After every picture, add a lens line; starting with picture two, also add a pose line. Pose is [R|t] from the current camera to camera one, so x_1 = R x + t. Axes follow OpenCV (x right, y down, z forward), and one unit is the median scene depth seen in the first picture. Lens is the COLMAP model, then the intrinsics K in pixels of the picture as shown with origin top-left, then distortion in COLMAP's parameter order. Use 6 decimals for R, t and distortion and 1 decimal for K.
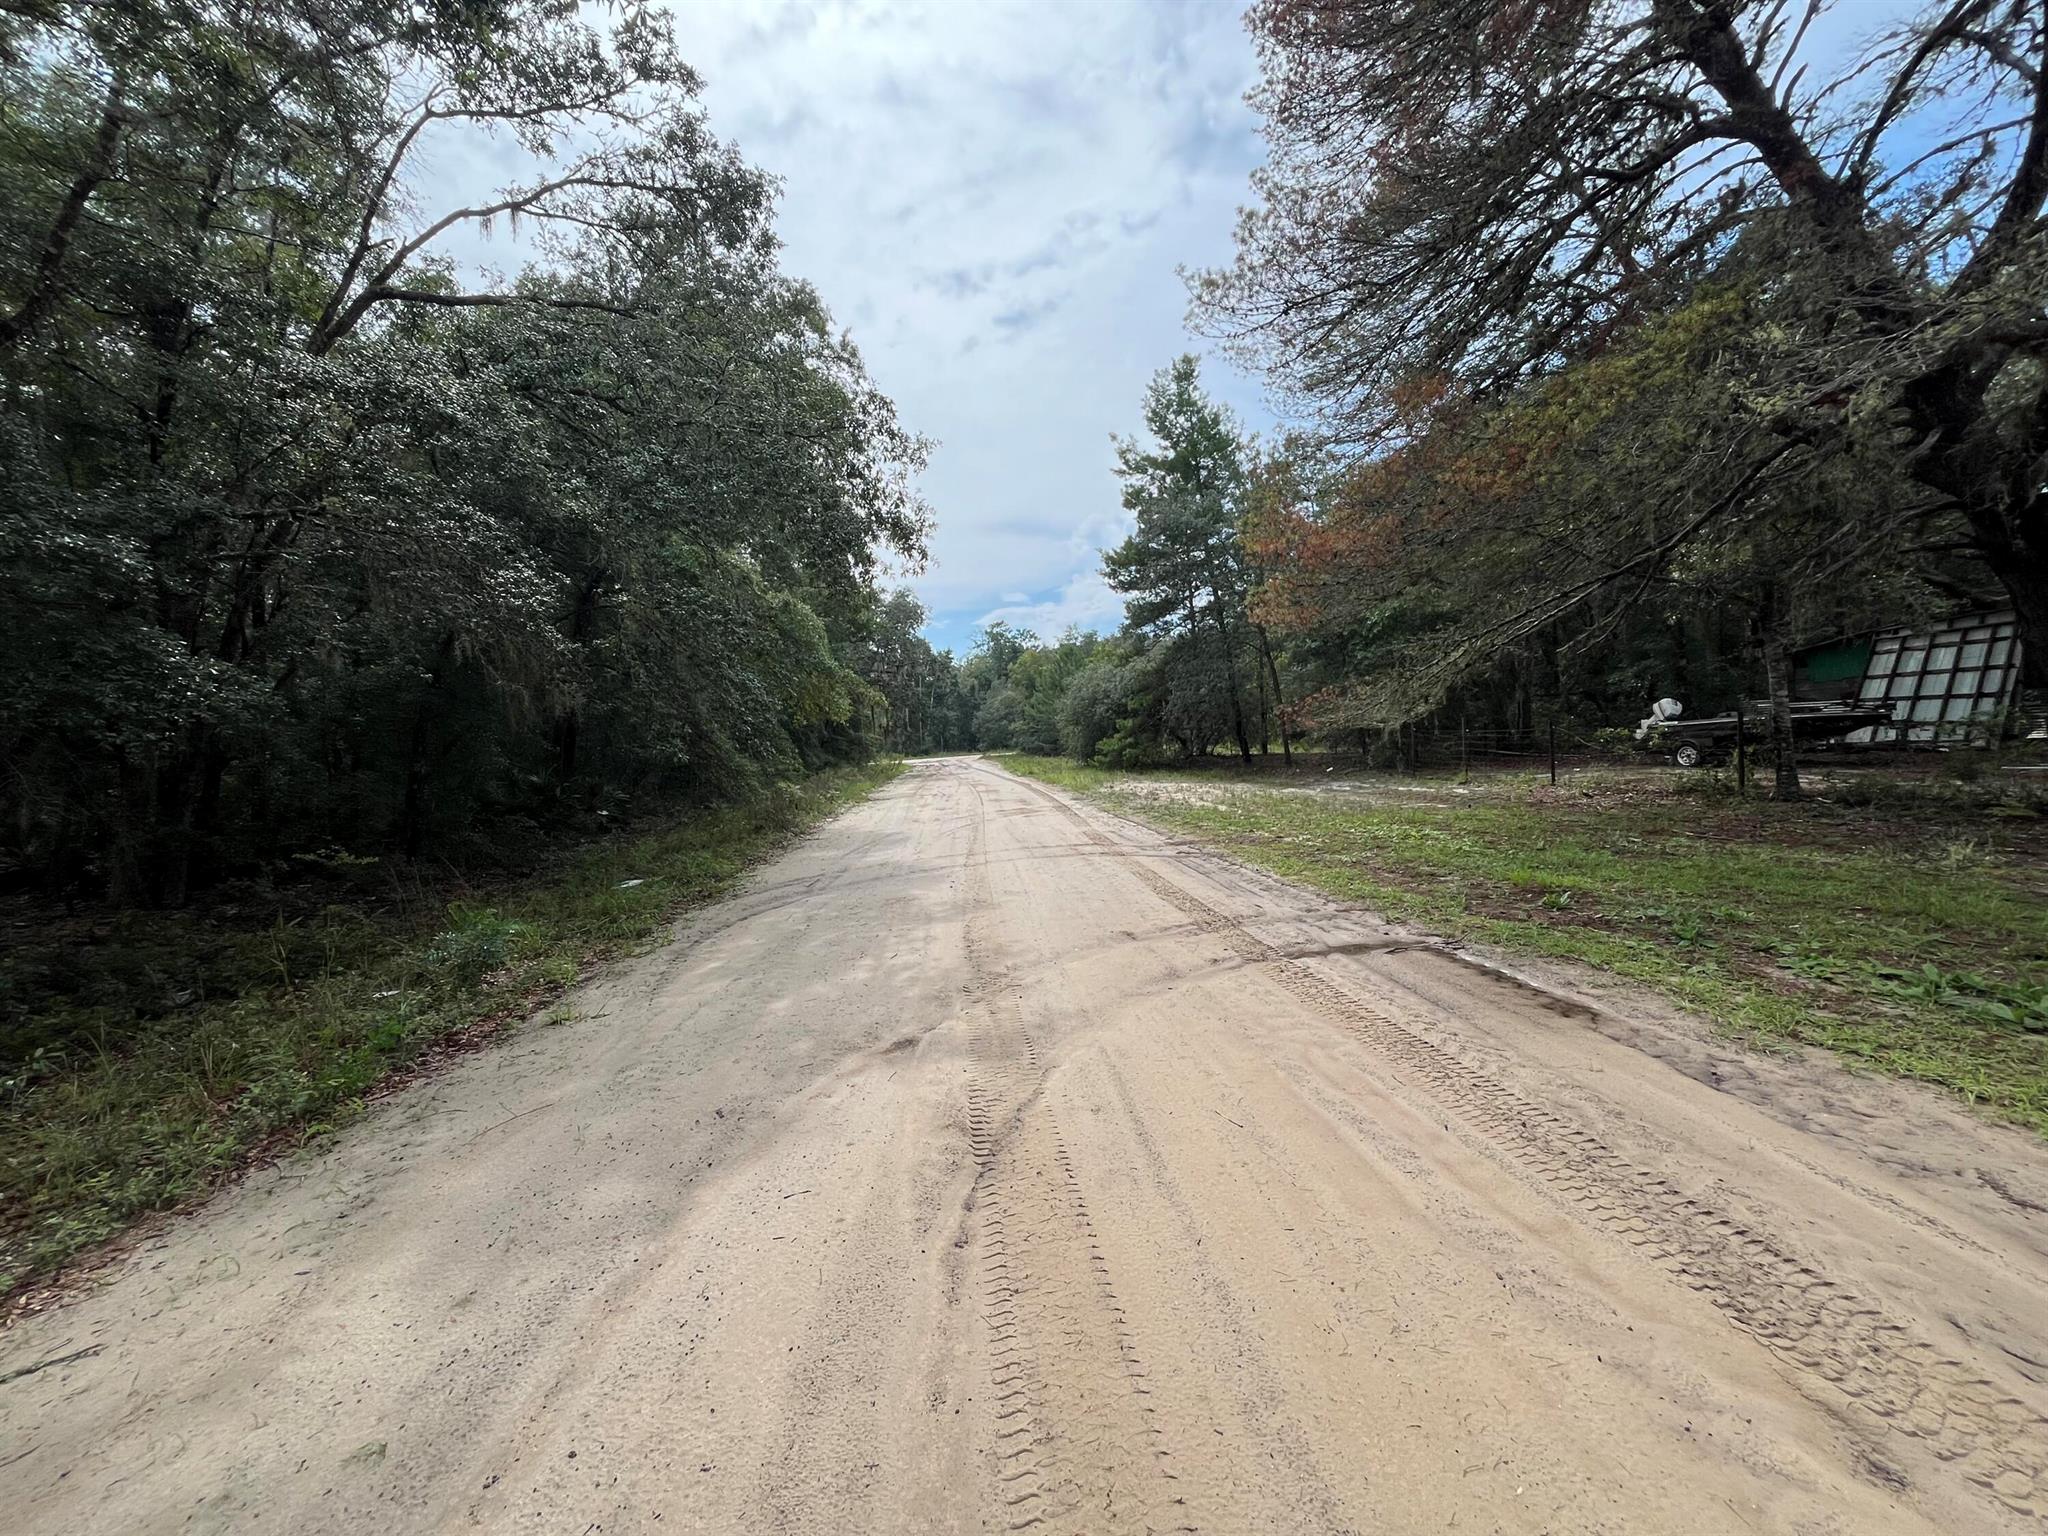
lens RADIAL K [[822.8, 0, 1021.2], [0, 822.8, 762.4], [0, 0, 1]] dist [0.000285, 0.000018]
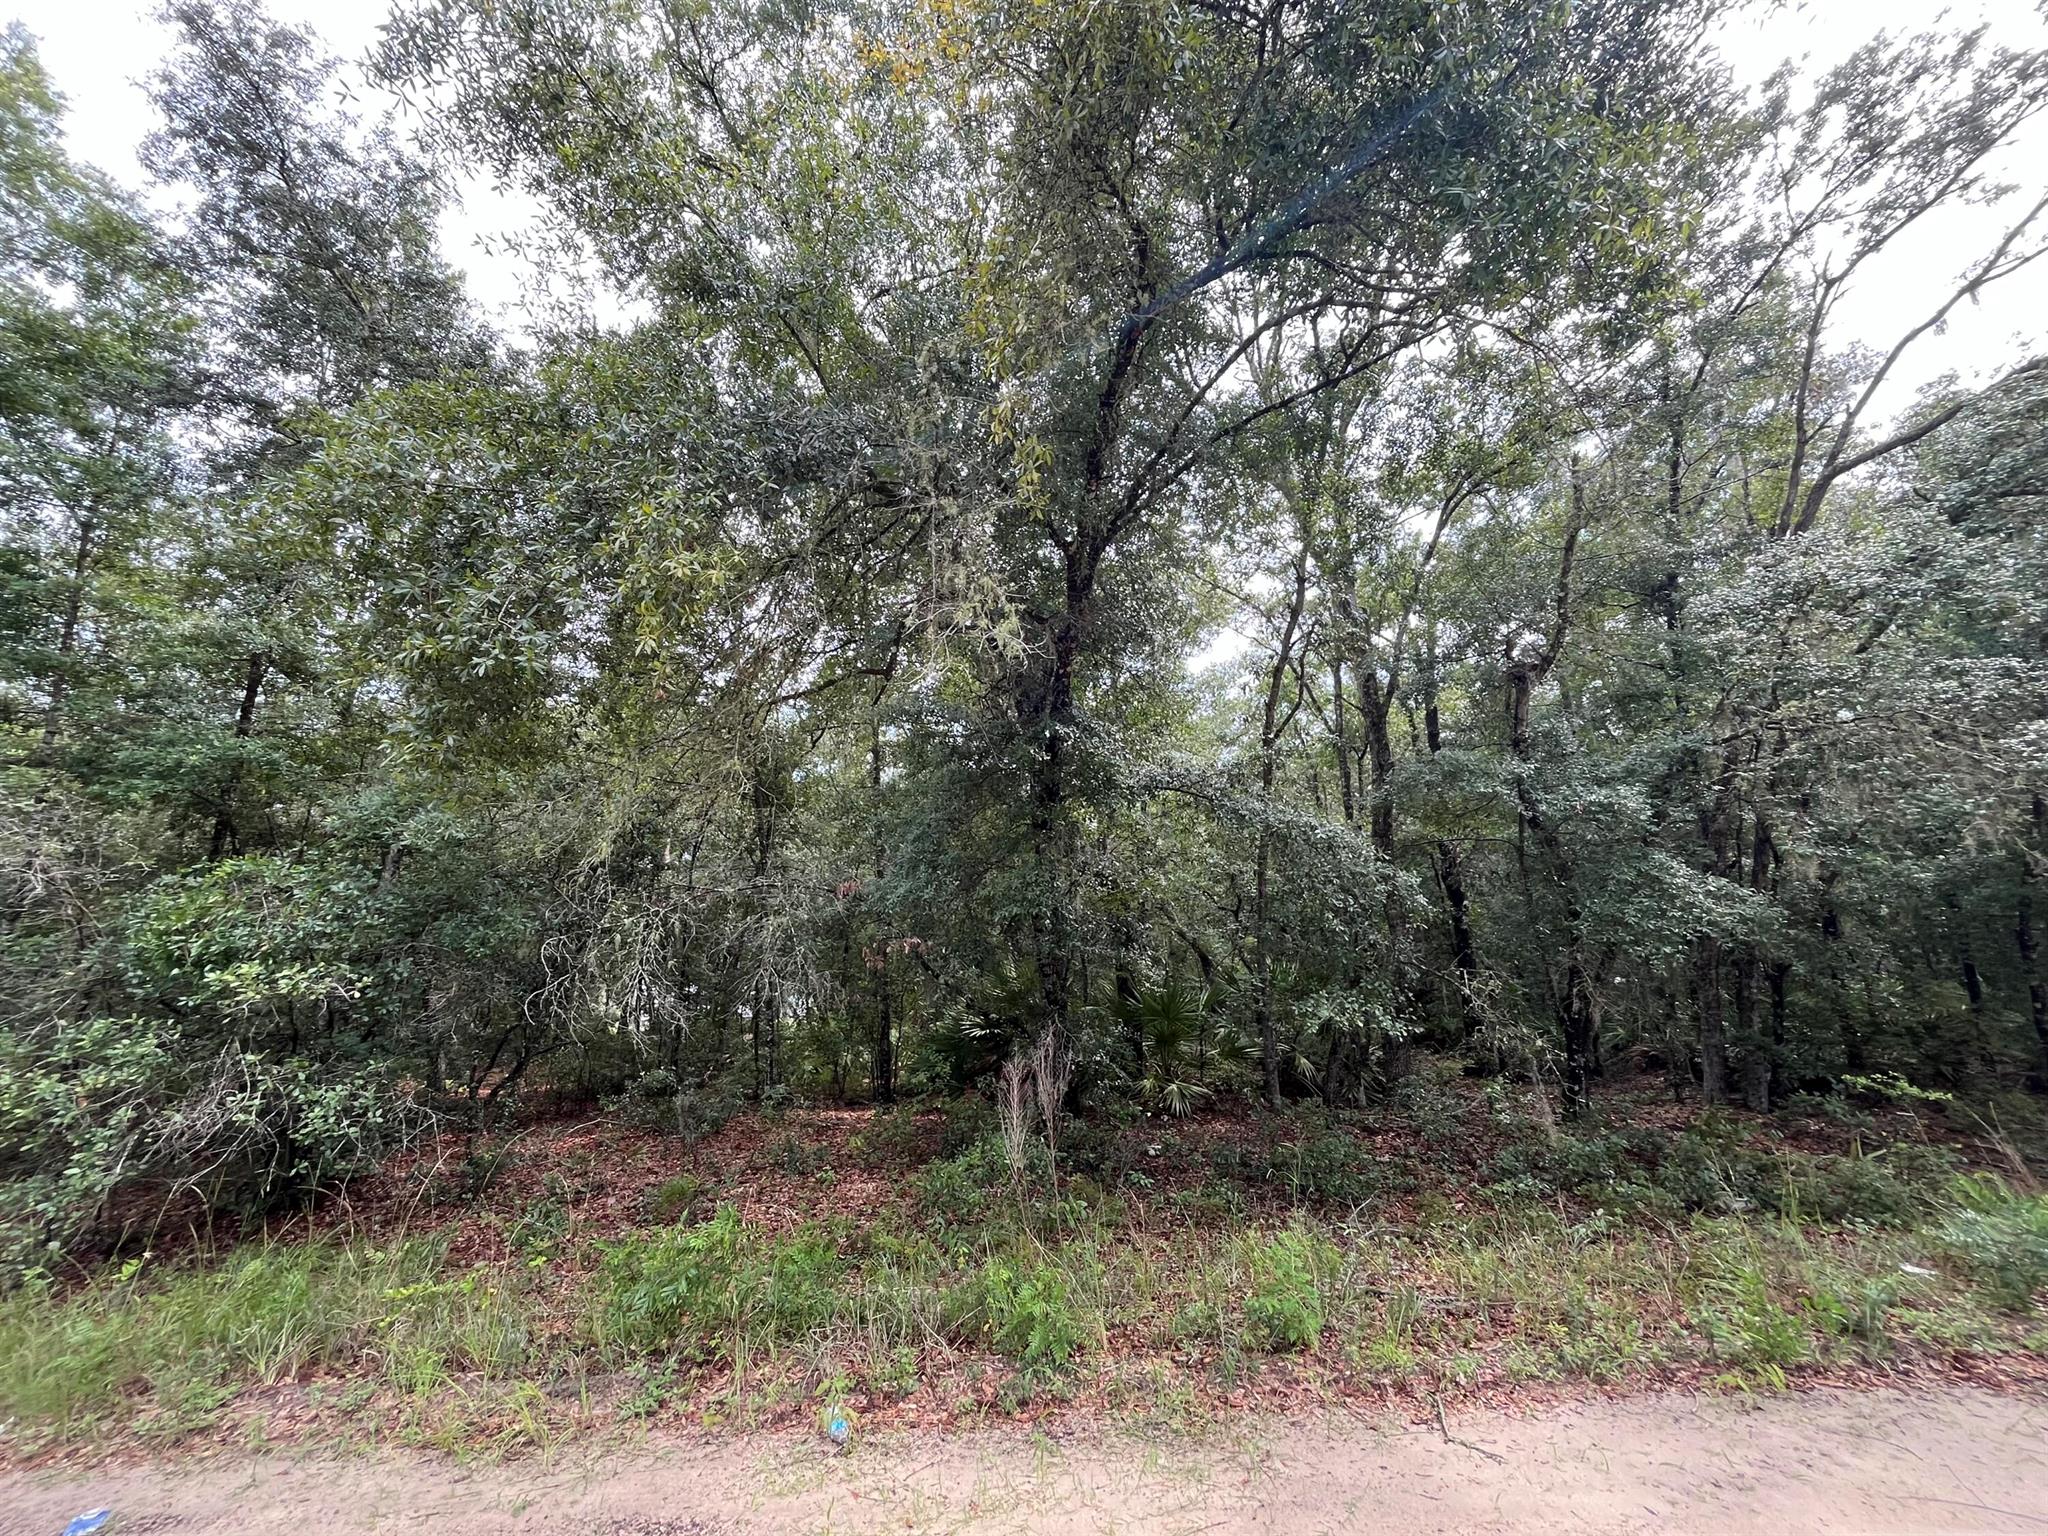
lens RADIAL K [[822.8, 0, 1019.7], [0, 822.8, 770.9], [0, 0, 1]] dist [0.000285, 0.000018]
pose [[0.010436, -0.210945, -0.977442, 0.115948], [-0.012735, 0.977388, -0.211069, -0.020674], [0.999864, 0.014650, 0.007513, 0.068184]]
